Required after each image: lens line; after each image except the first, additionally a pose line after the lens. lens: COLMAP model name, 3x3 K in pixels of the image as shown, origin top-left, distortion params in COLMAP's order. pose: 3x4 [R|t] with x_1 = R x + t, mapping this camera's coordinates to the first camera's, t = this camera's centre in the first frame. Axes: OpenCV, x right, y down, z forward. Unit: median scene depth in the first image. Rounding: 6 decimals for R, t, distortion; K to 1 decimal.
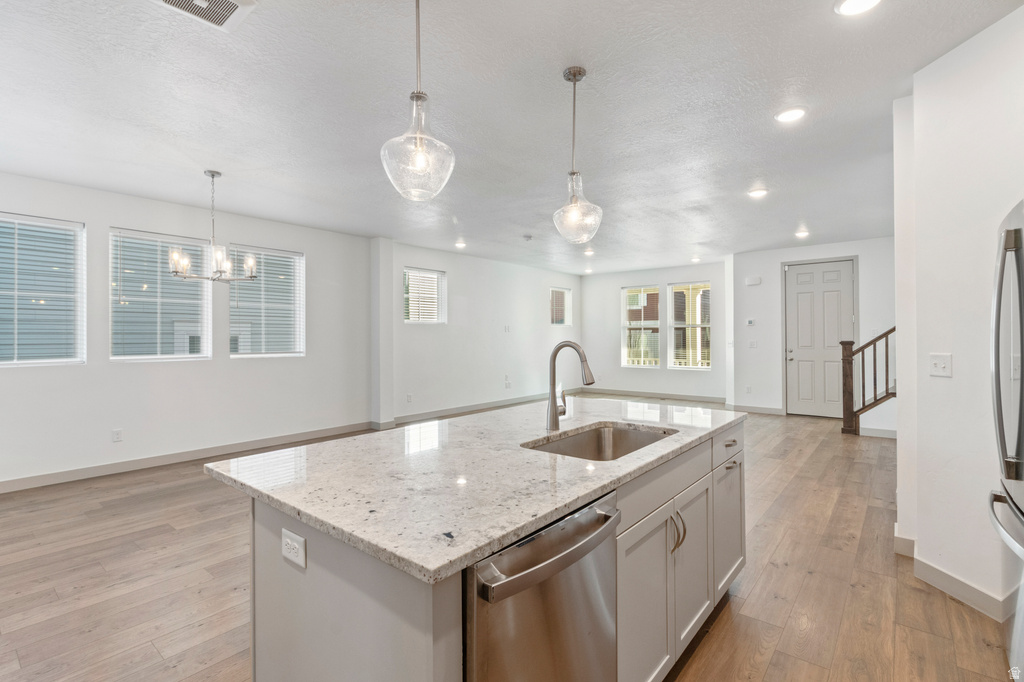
lens RADIAL K [[482.0, 0, 510.4], [0, 482.0, 335.2], [0, 0, 1]] dist [0.005035, 0.000120]
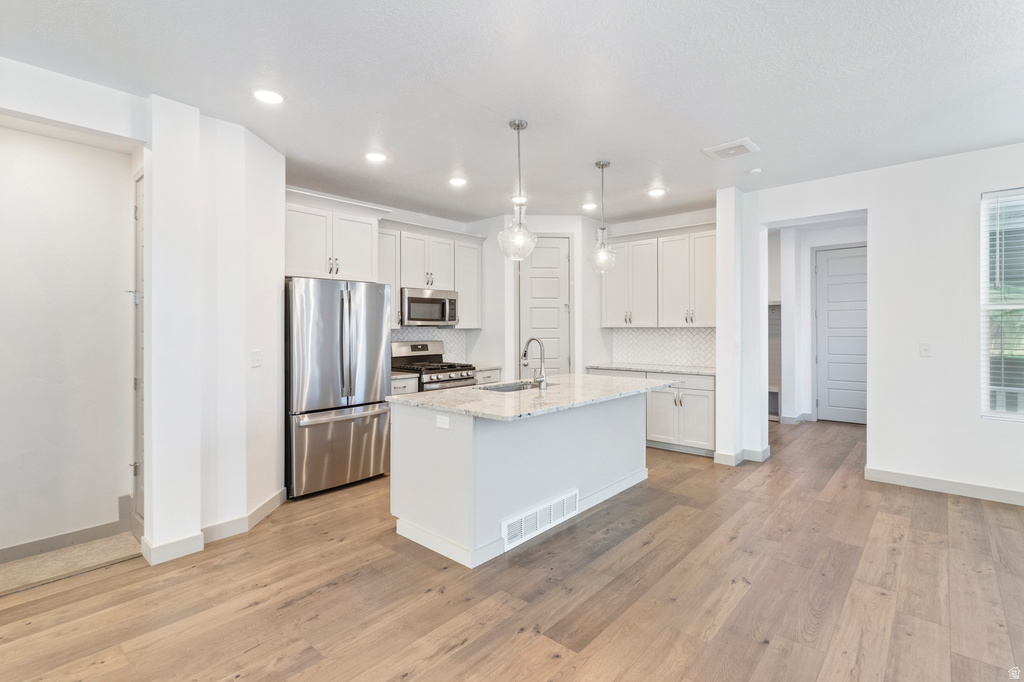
lens RADIAL K [[482.0, 0, 512.6], [0, 482.0, 326.6], [0, 0, 1]] dist [0.005035, 0.000120]
pose [[-0.999132, 0.010315, 0.040367, 0.039189], [0.010028, 0.999923, -0.007298, -0.003837], [-0.040439, -0.006887, -0.999158, 0.838163]]
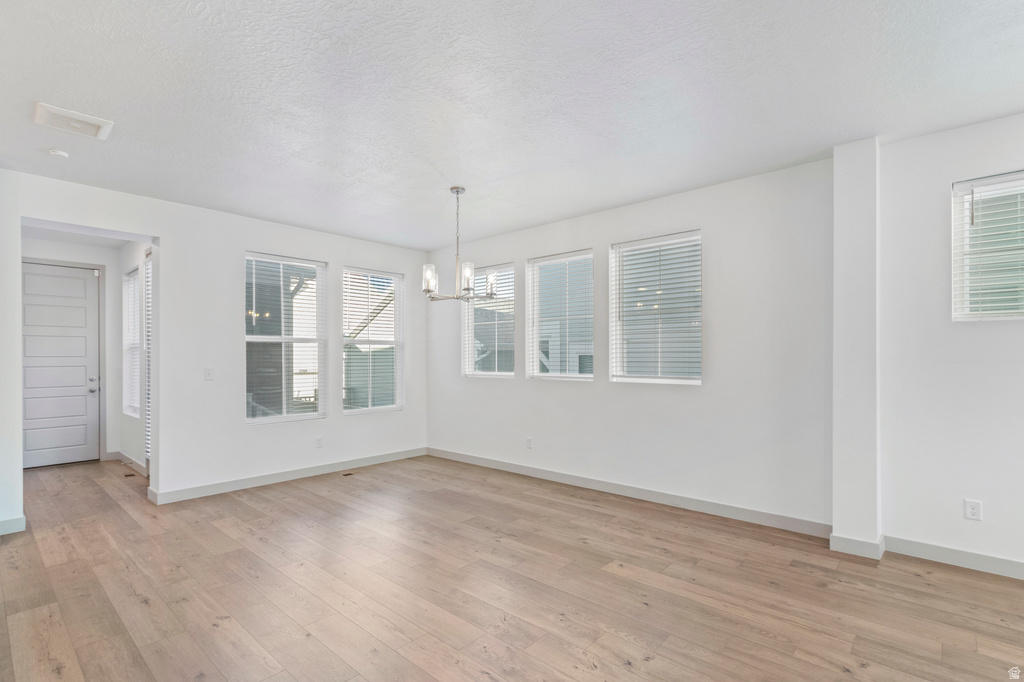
lens RADIAL K [[482.0, 0, 511.0], [0, 482.0, 358.4], [0, 0, 1]] dist [0.005035, 0.000120]
pose [[-0.043323, 0.005989, -0.999043, 0.217869], [0.006632, 0.999962, 0.005706, 0.001524], [0.999039, -0.006378, -0.043361, 0.684461]]
